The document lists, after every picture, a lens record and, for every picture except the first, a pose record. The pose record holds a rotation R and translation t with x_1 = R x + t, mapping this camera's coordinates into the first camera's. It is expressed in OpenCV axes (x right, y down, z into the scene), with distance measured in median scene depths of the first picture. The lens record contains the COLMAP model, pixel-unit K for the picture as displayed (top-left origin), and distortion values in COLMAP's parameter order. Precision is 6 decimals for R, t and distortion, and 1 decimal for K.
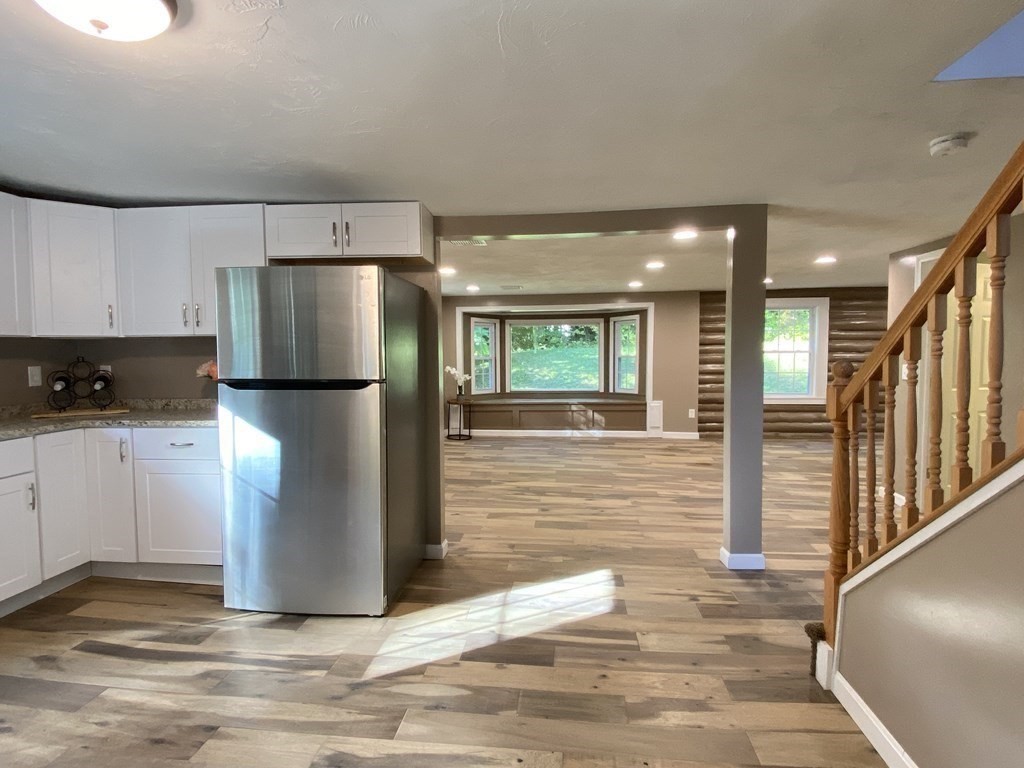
lens RADIAL K [[533.9, 0, 512.0], [0, 533.9, 384.0], [0, 0, 1]] dist [0.052568, -0.045525]
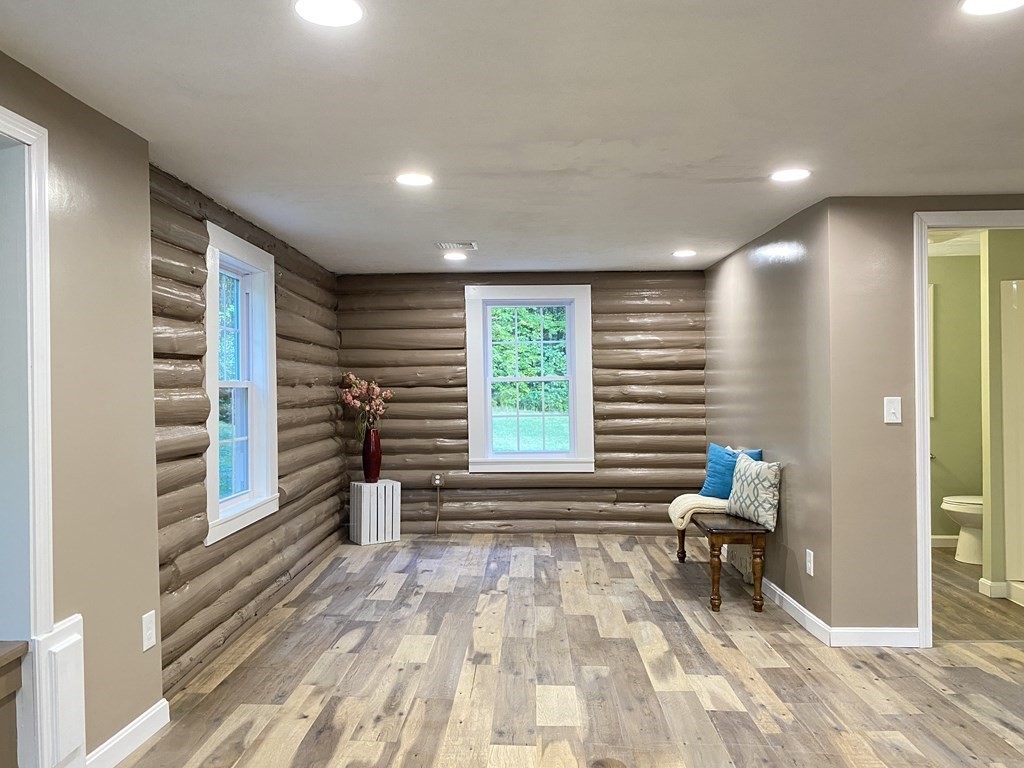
lens RADIAL K [[793.8, 0, 512.0], [0, 793.8, 384.0], [0, 0, 1]] dist [-0.018256, 0.006050]
pose [[-0.086762, 0.004174, 0.996220, -0.098019], [0.068271, 0.997665, 0.001766, -0.104981], [-0.993887, 0.068167, -0.086845, 1.883458]]
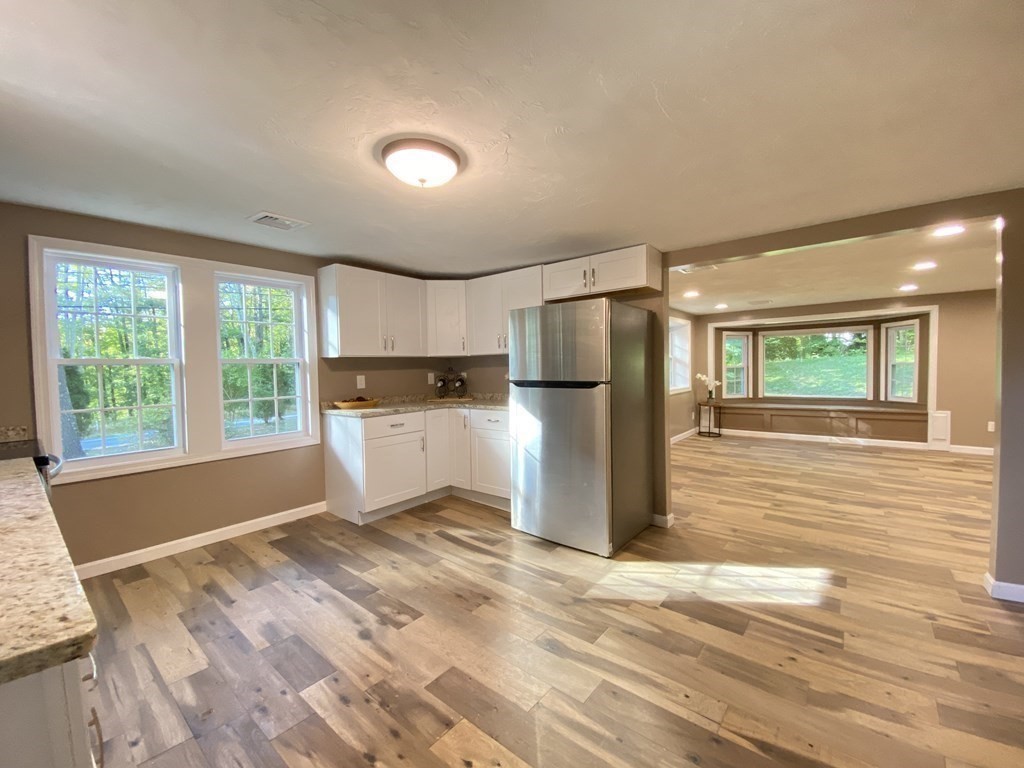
lens RADIAL K [[414.7, 0, 514.2], [0, 414.7, 380.7], [0, 0, 1]] dist [0.015377, -0.019486]
pose [[0.836640, 0.007154, -0.547706, 0.092136], [-0.018143, 0.999728, -0.014657, 0.007042], [0.547453, 0.022200, 0.836542, 0.000496]]
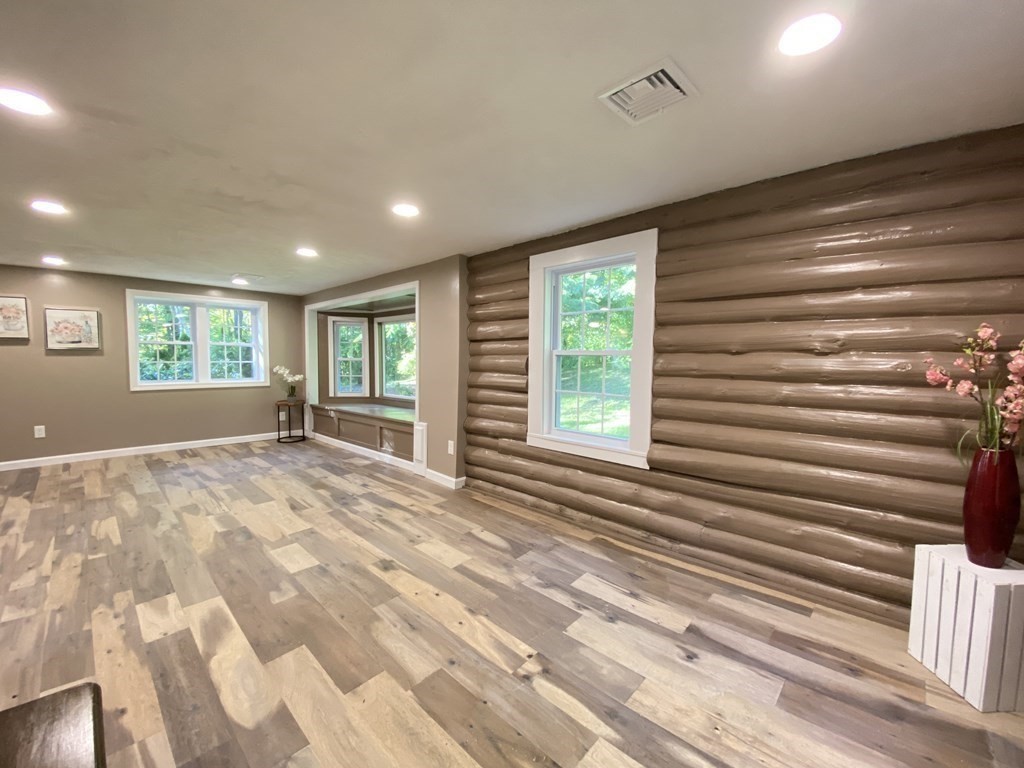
lens RADIAL K [[414.7, 0, 514.2], [0, 414.7, 380.7], [0, 0, 1]] dist [0.015377, -0.019486]
pose [[0.795014, 0.042515, -0.605099, 1.521000], [-0.044928, 0.998928, 0.011156, -0.074683], [0.604924, 0.018317, 0.796072, 1.427593]]
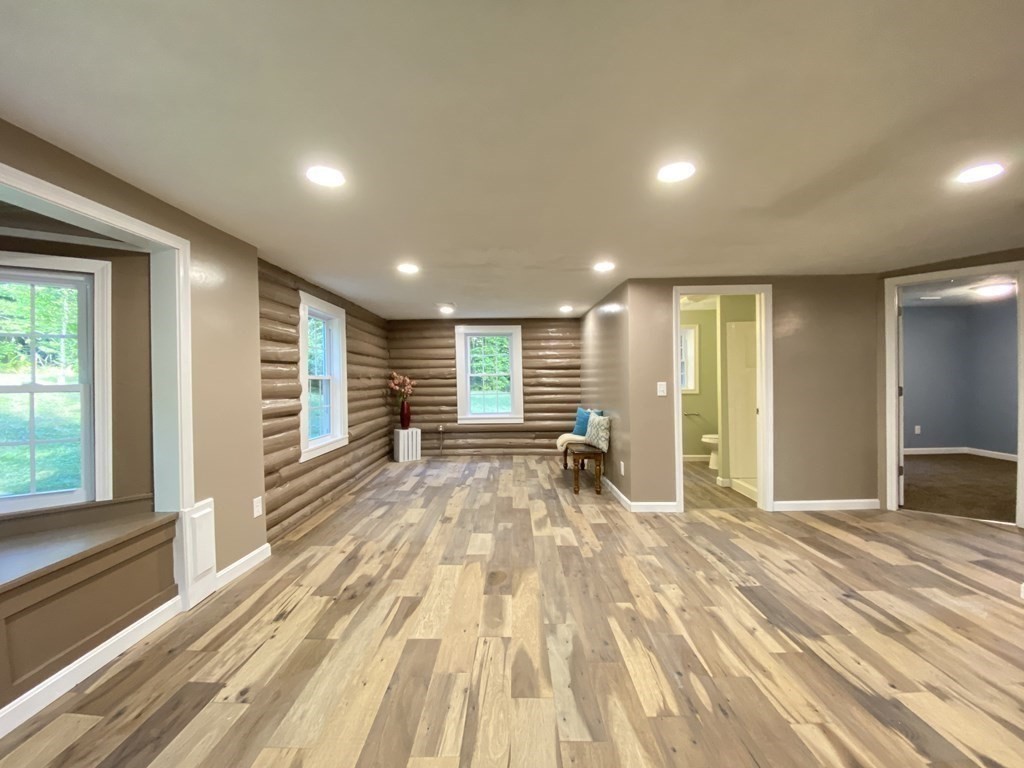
lens RADIAL K [[414.7, 0, 514.2], [0, 414.7, 380.7], [0, 0, 1]] dist [0.015377, -0.019486]
pose [[-0.111339, 0.000045, 0.993782, -0.110231], [0.072581, 0.997330, 0.008087, -0.091187], [-0.991128, 0.073030, -0.111045, 1.780716]]
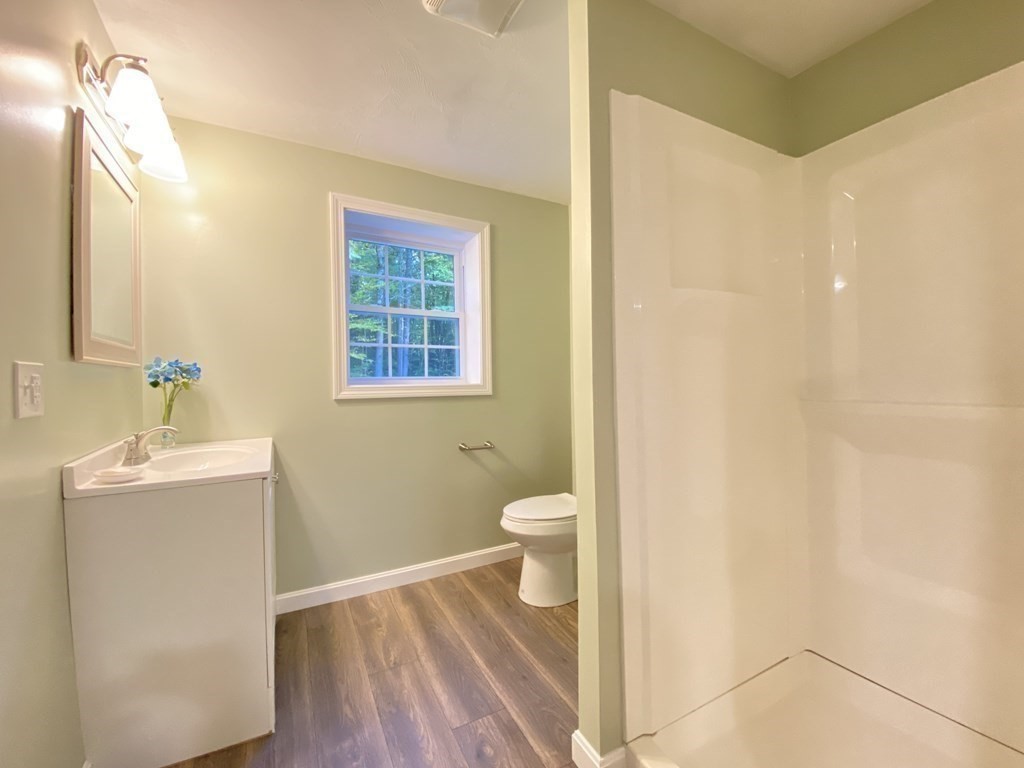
lens RADIAL K [[414.7, 0, 514.2], [0, 414.7, 380.7], [0, 0, 1]] dist [0.015377, -0.019486]
pose [[-0.574839, 0.006782, 0.818239, 0.968737], [0.064742, 0.997208, 0.037218, -0.012571], [-0.815702, 0.074369, -0.573672, 1.177747]]
